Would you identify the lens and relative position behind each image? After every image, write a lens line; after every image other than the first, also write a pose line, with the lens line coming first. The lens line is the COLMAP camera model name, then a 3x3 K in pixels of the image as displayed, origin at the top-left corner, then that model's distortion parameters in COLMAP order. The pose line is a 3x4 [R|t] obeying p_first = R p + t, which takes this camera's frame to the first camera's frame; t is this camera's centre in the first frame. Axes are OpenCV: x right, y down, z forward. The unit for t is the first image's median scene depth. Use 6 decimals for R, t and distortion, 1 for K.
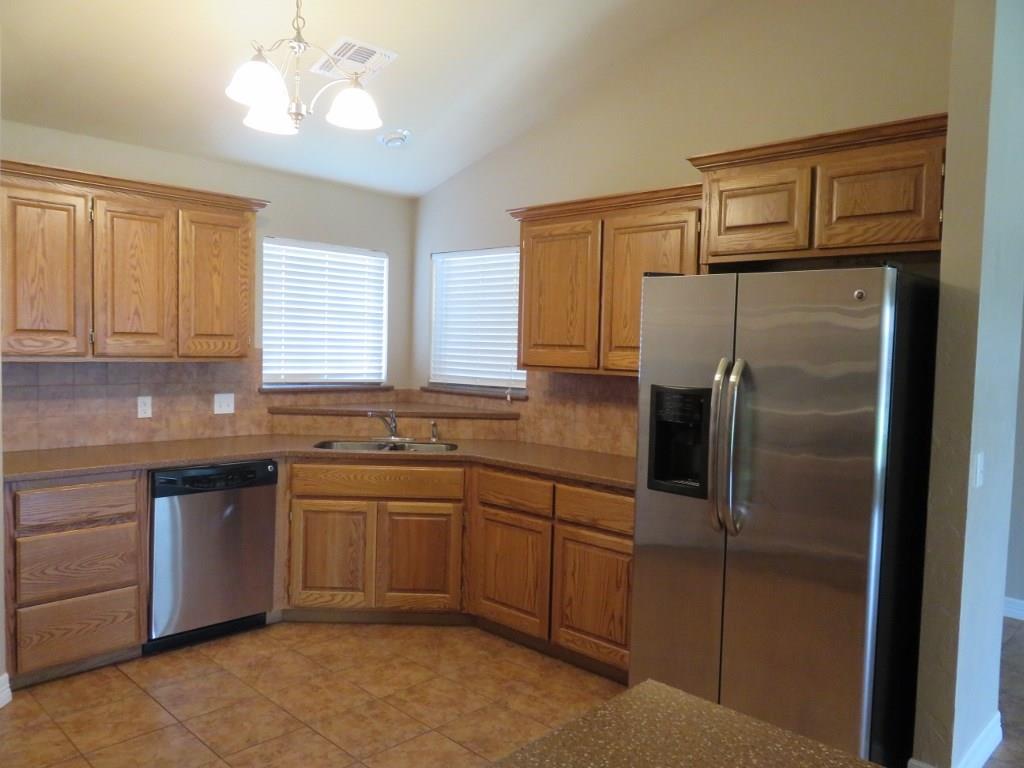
lens RADIAL K [[764.0, 0, 512.0], [0, 764.0, 384.0], [0, 0, 1]] dist [-0.005742, 0.000834]
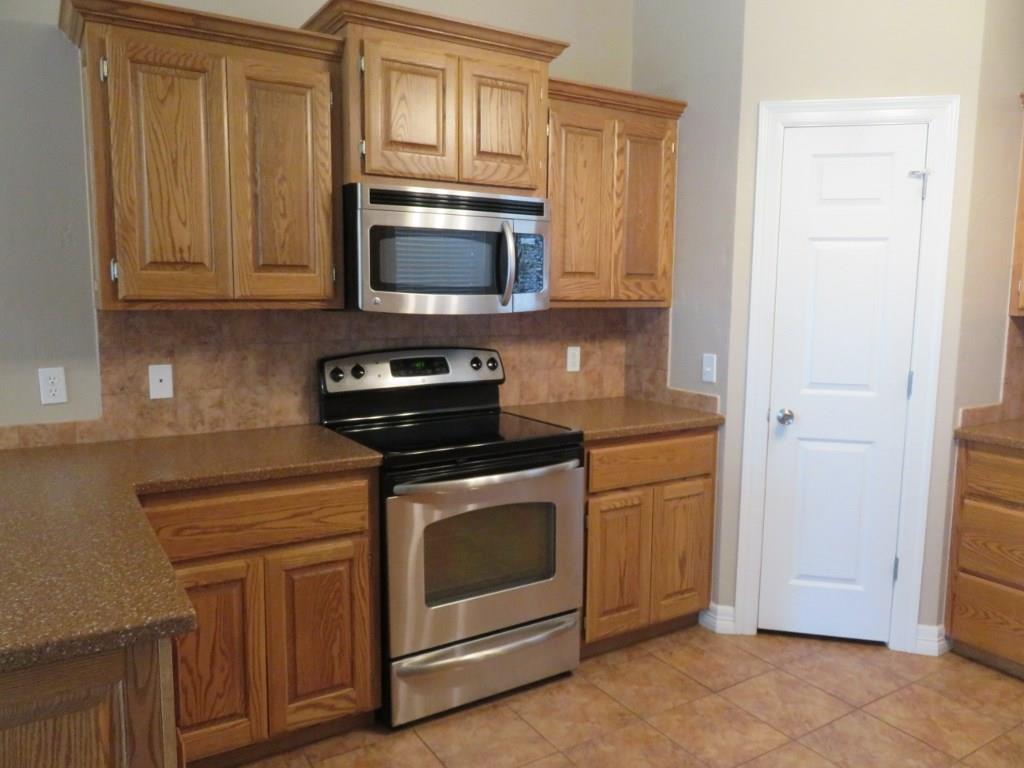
lens RADIAL K [[764.0, 0, 512.0], [0, 764.0, 384.0], [0, 0, 1]] dist [-0.005742, 0.000834]
pose [[-0.249187, 0.089513, -0.964310, 0.326612], [-0.070389, 0.991412, 0.110218, -0.004236], [0.965894, 0.095341, -0.240746, 0.542405]]
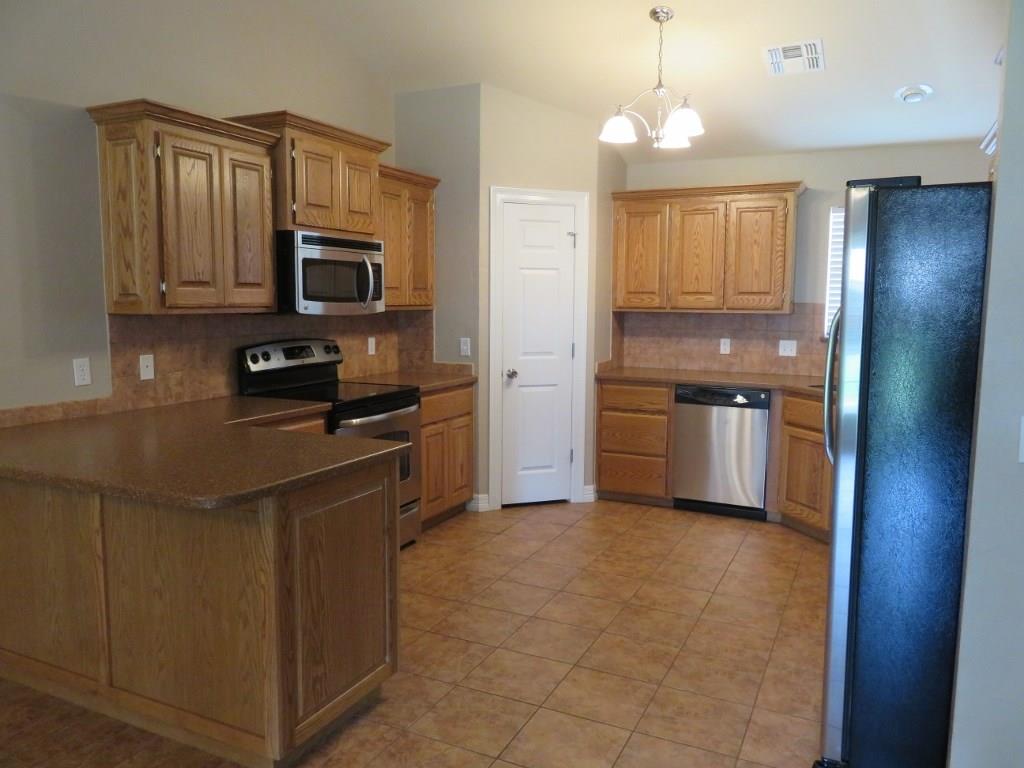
lens RADIAL K [[764.0, 0, 512.0], [0, 764.0, 384.0], [0, 0, 1]] dist [-0.005742, 0.000834]
pose [[0.304157, 0.079682, -0.949284, 0.769835], [-0.050502, 0.996443, 0.067459, 0.025901], [0.951282, 0.027423, 0.307099, 0.213623]]
